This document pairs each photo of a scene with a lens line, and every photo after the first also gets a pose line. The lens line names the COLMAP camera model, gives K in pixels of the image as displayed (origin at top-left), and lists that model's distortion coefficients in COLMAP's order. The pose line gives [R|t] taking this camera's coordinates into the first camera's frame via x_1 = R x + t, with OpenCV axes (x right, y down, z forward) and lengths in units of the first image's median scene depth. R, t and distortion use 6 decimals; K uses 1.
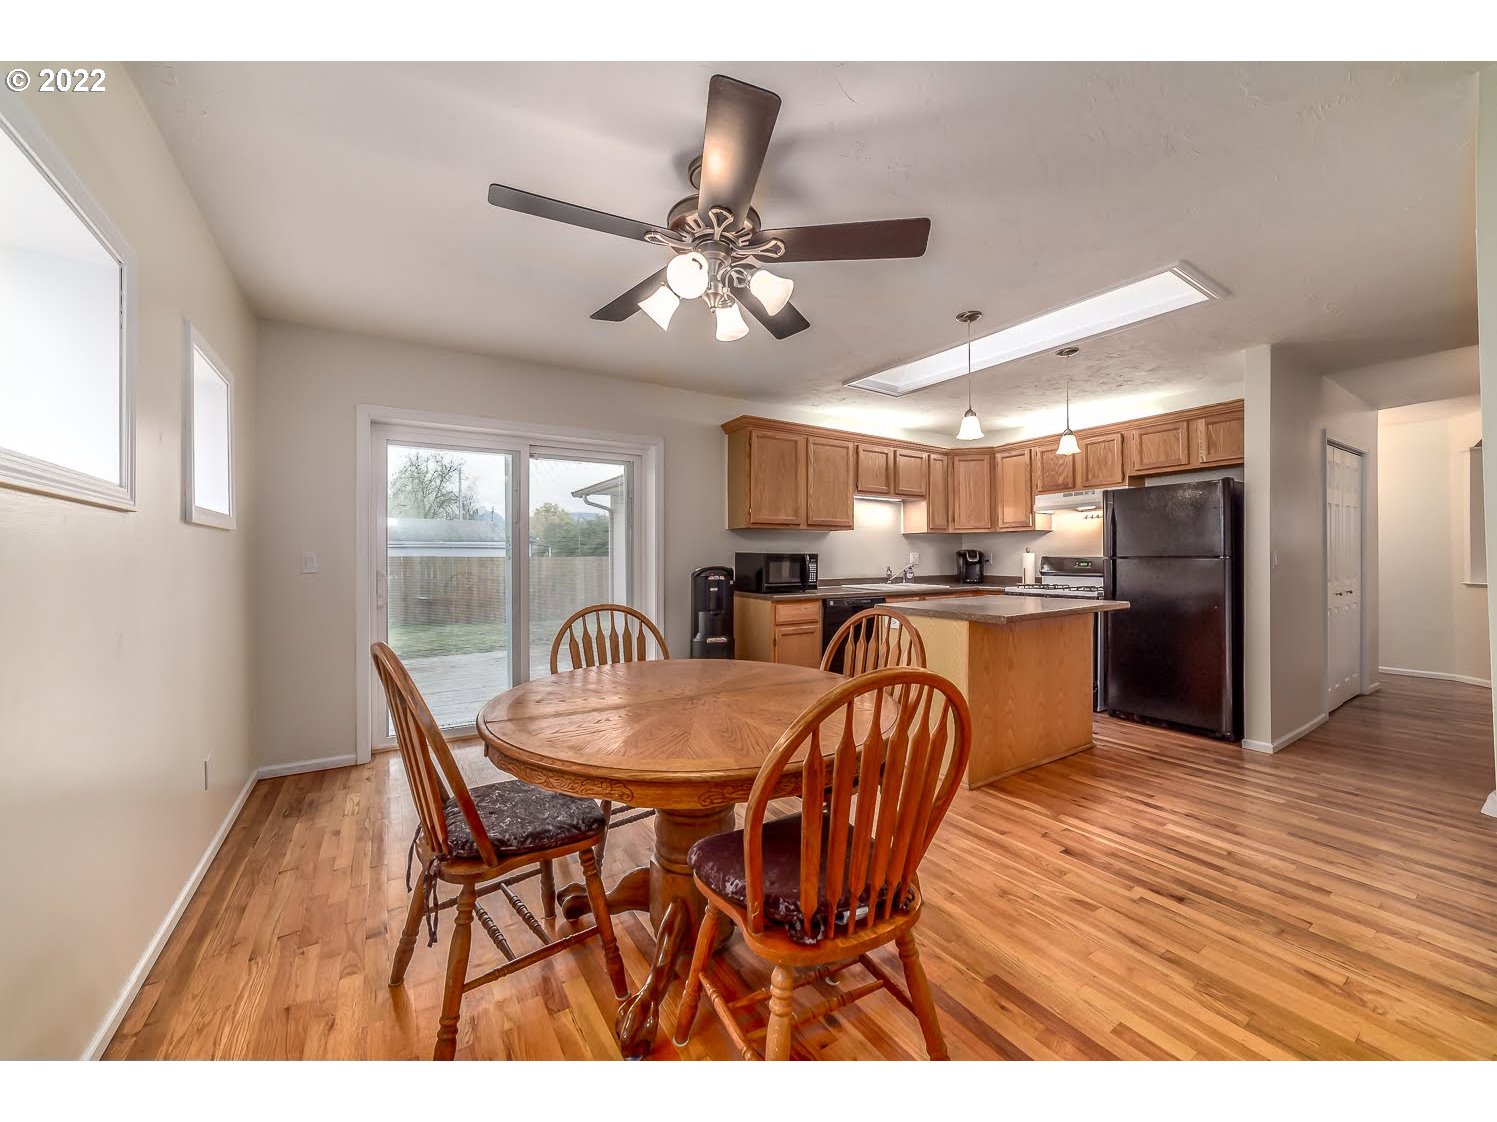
lens RADIAL K [[569.3, 0, 743.0], [0, 569.3, 557.2], [0, 0, 1]] dist [-0.027088, 0.009176]
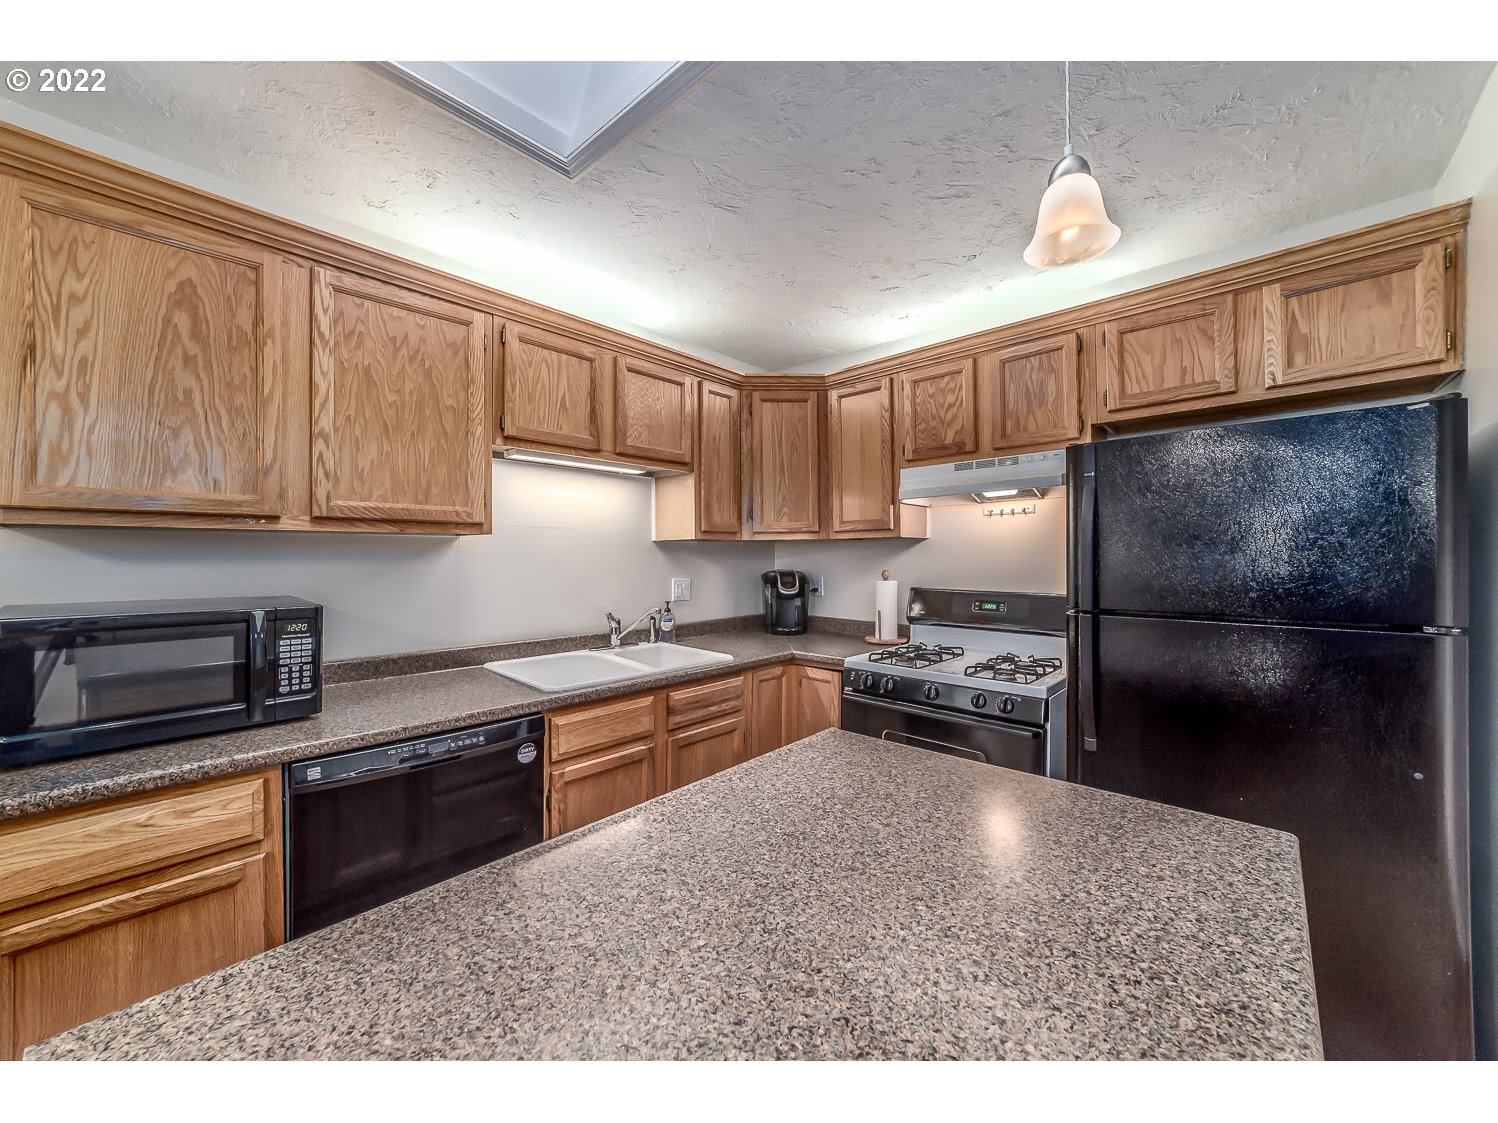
lens RADIAL K [[569.6, 0, 743.5], [0, 569.6, 557.7], [0, 0, 1]] dist [-0.027088, 0.009176]
pose [[0.967257, 0.000560, 0.253799, 0.262814], [-0.001168, 0.999997, 0.002246, -0.031755], [-0.253797, -0.002469, 0.967254, 0.566018]]
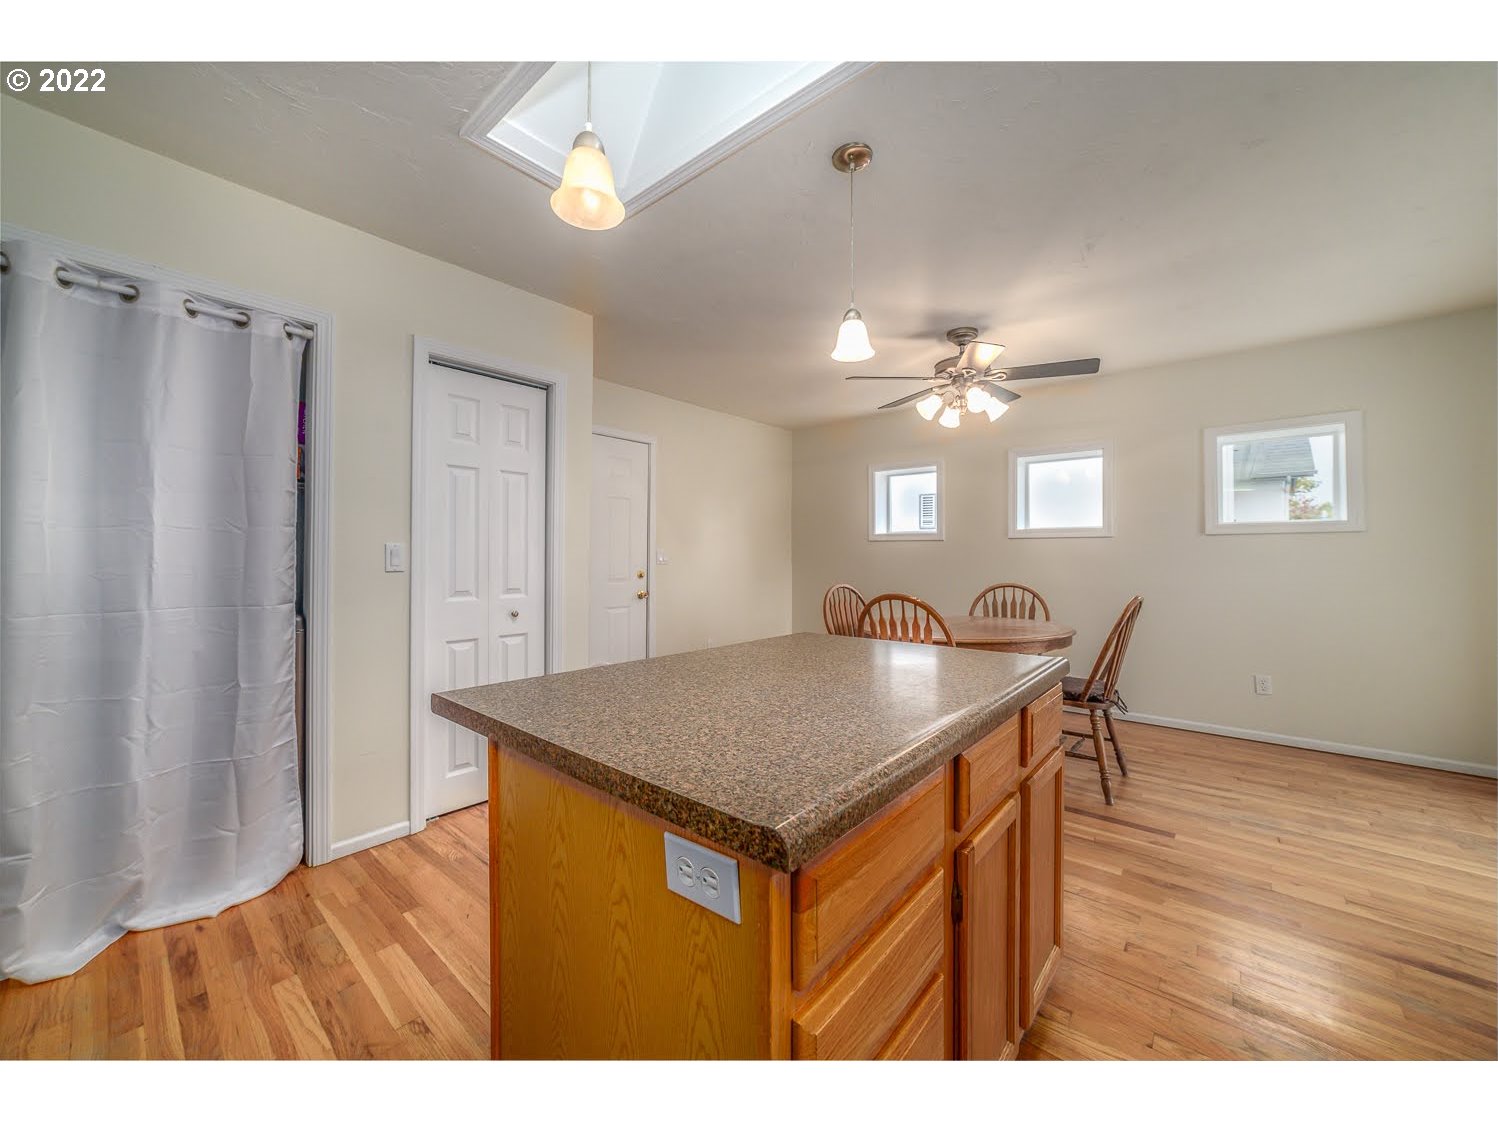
lens RADIAL K [[569.6, 0, 743.5], [0, 569.6, 557.7], [0, 0, 1]] dist [-0.027088, 0.009176]
pose [[-0.957675, 0.008031, -0.287740, 0.418343], [0.008122, 0.999967, 0.000876, 0.001413], [0.287737, -0.001498, -0.957708, 0.940938]]
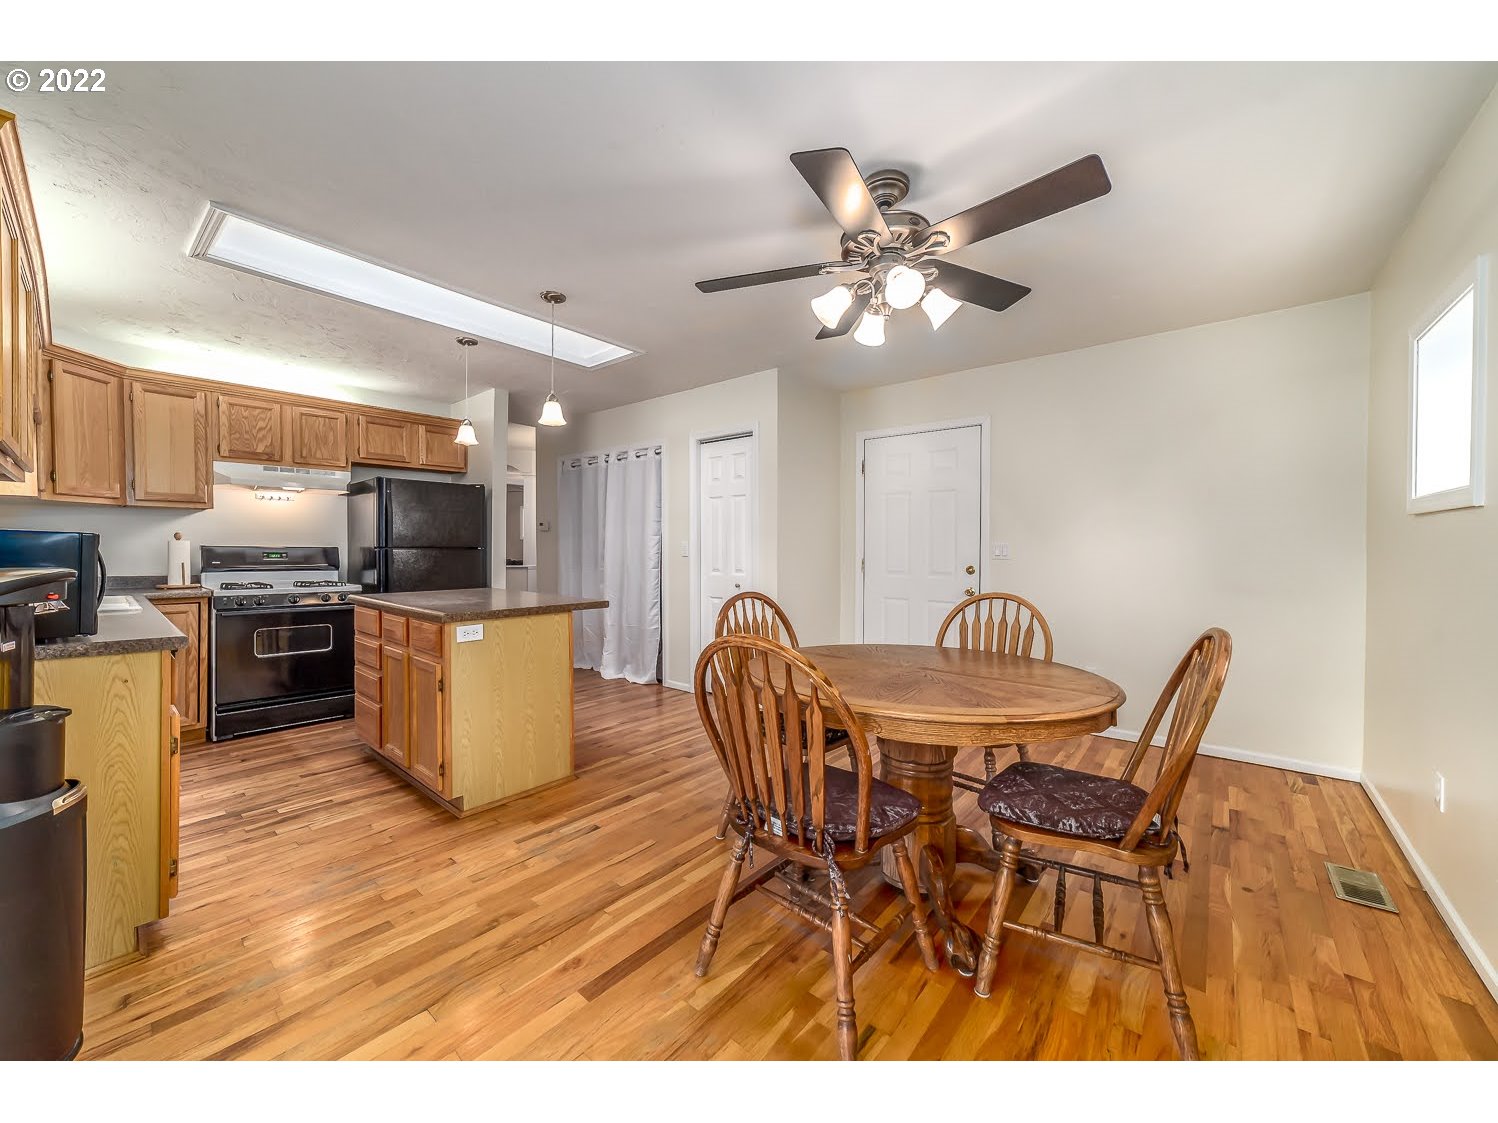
lens RADIAL K [[569.6, 0, 743.5], [0, 569.6, 557.7], [0, 0, 1]] dist [-0.027088, 0.009176]
pose [[-0.304756, -0.012524, 0.952348, -0.378571], [-0.005219, 0.999920, 0.011480, 0.002479], [-0.952416, -0.001472, -0.304798, 0.600524]]
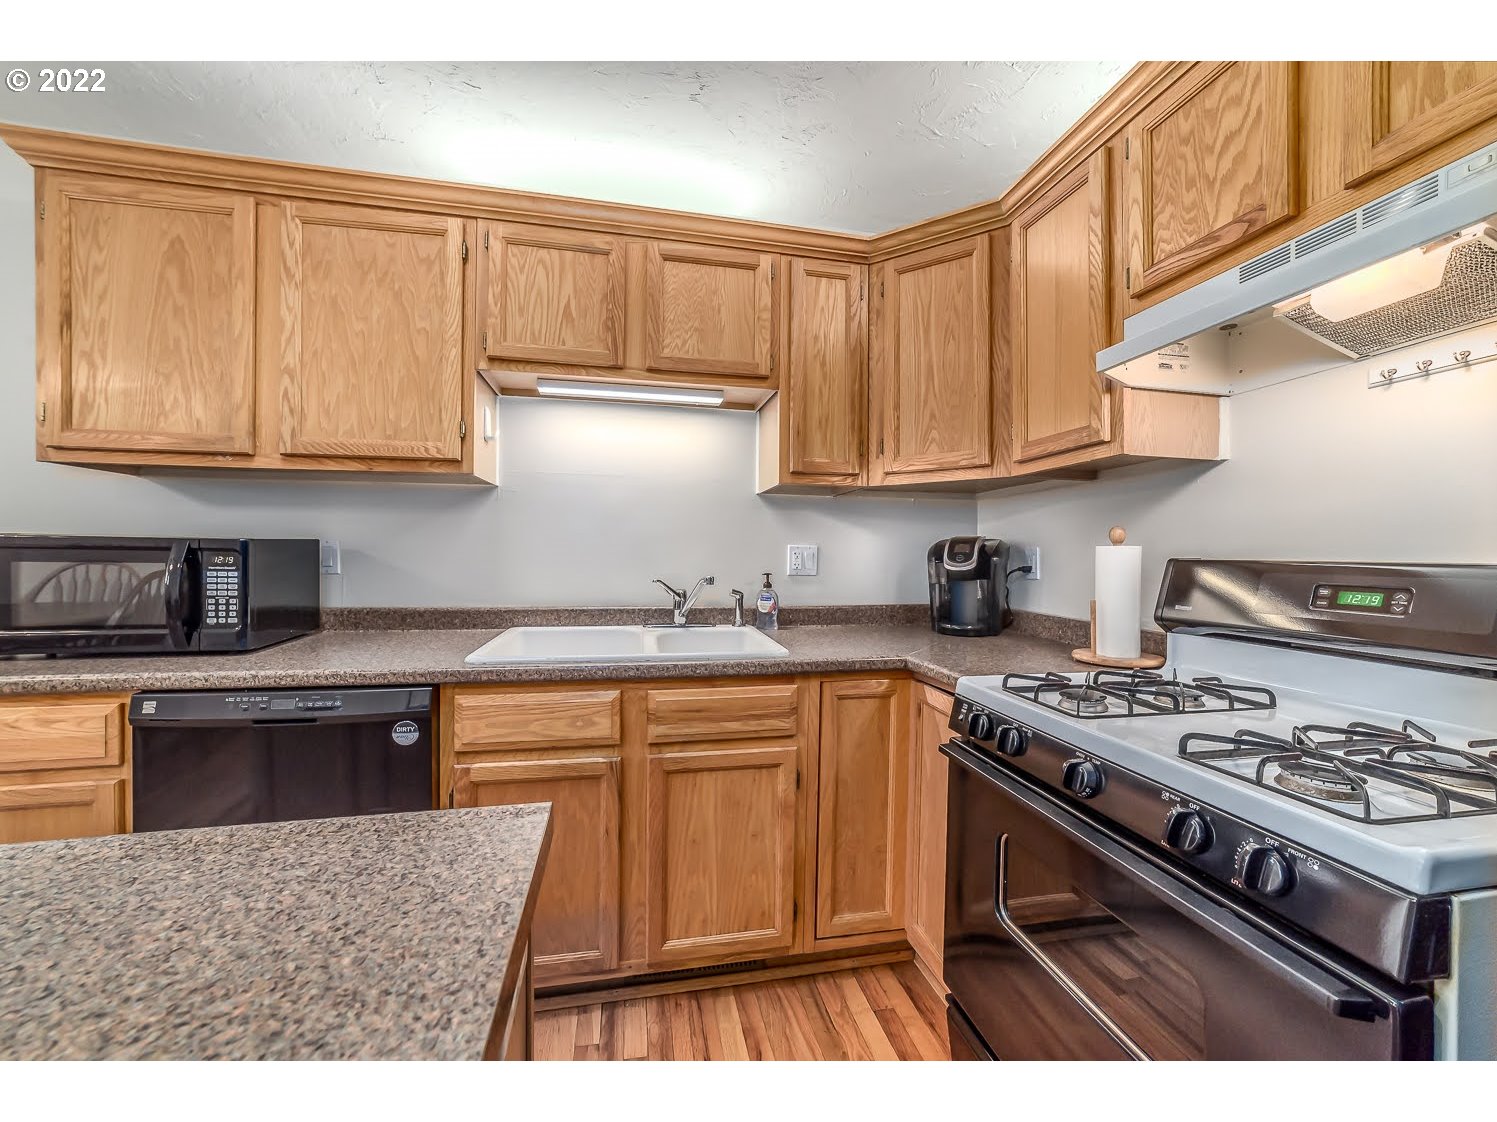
lens RADIAL K [[569.3, 0, 743.0], [0, 569.3, 557.2], [0, 0, 1]] dist [-0.027088, 0.009176]
pose [[0.937086, 0.013711, -0.348830, 0.463859], [-0.013067, 0.999906, 0.004197, -0.000426], [0.348855, 0.000625, 0.937177, 0.731393]]
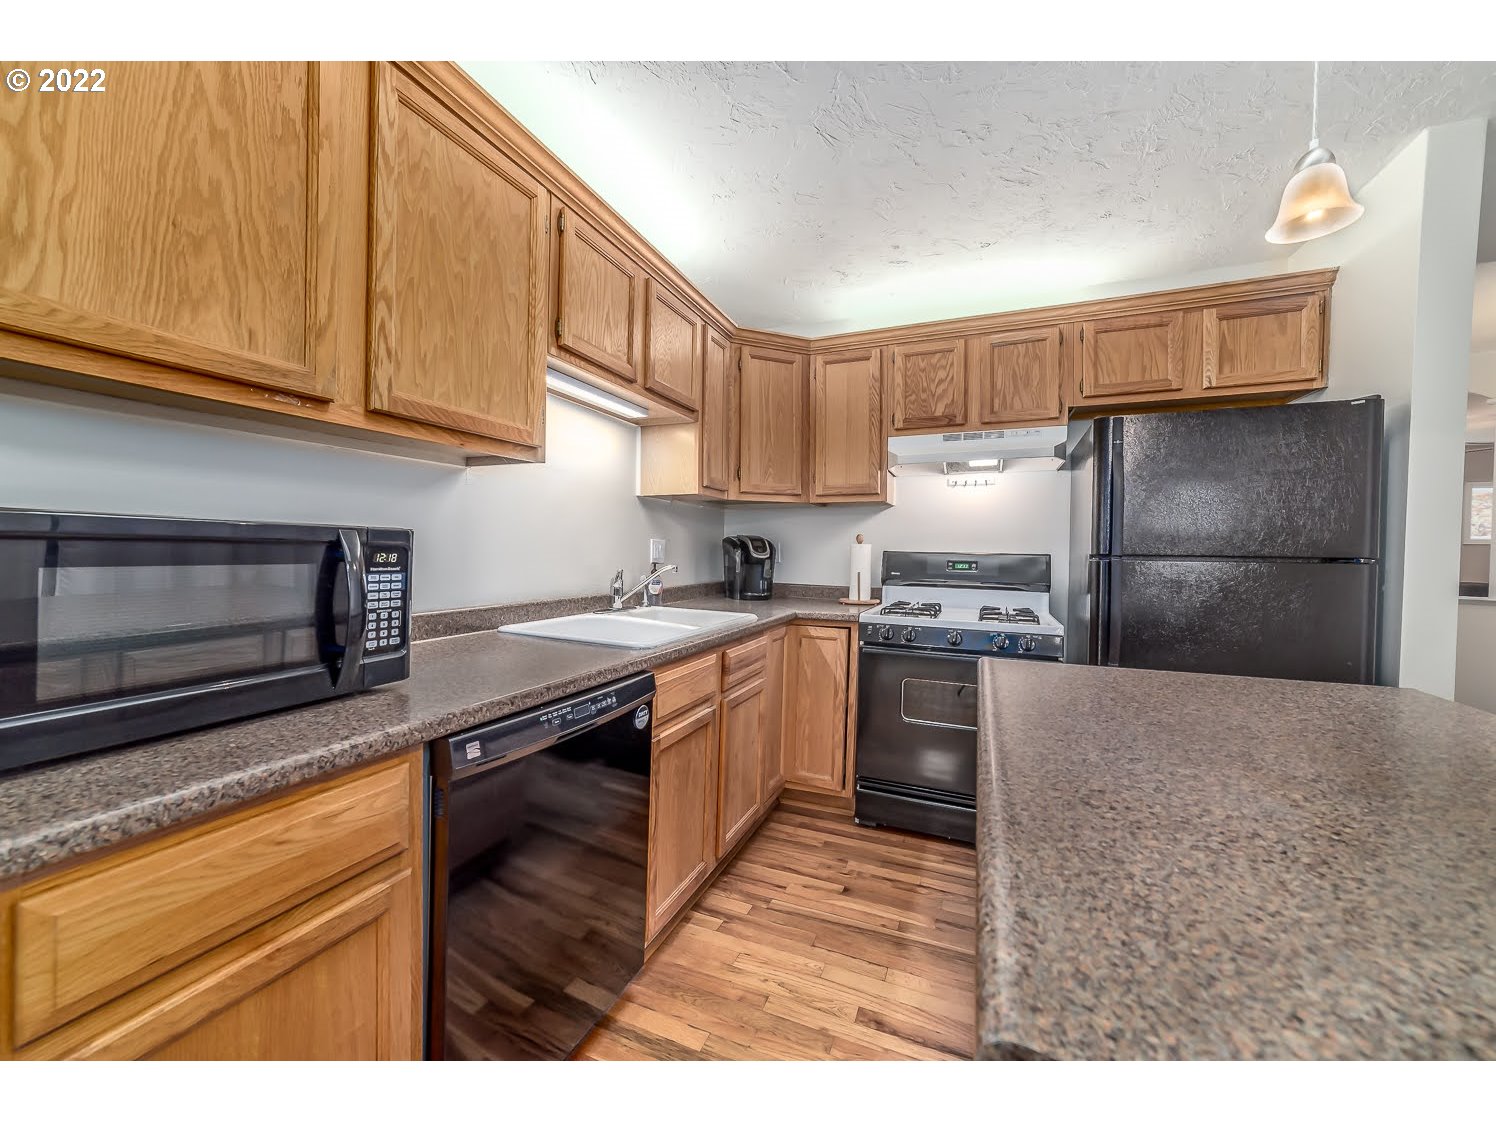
lens RADIAL K [[572.7, 0, 742.3], [0, 572.7, 557.0], [0, 0, 1]] dist [-0.022850, 0.007185]
pose [[0.817996, 0.007548, 0.575174, 0.098649], [-0.017604, 0.999774, 0.011917, 0.000581], [-0.574954, -0.019874, 0.817944, 0.661238]]
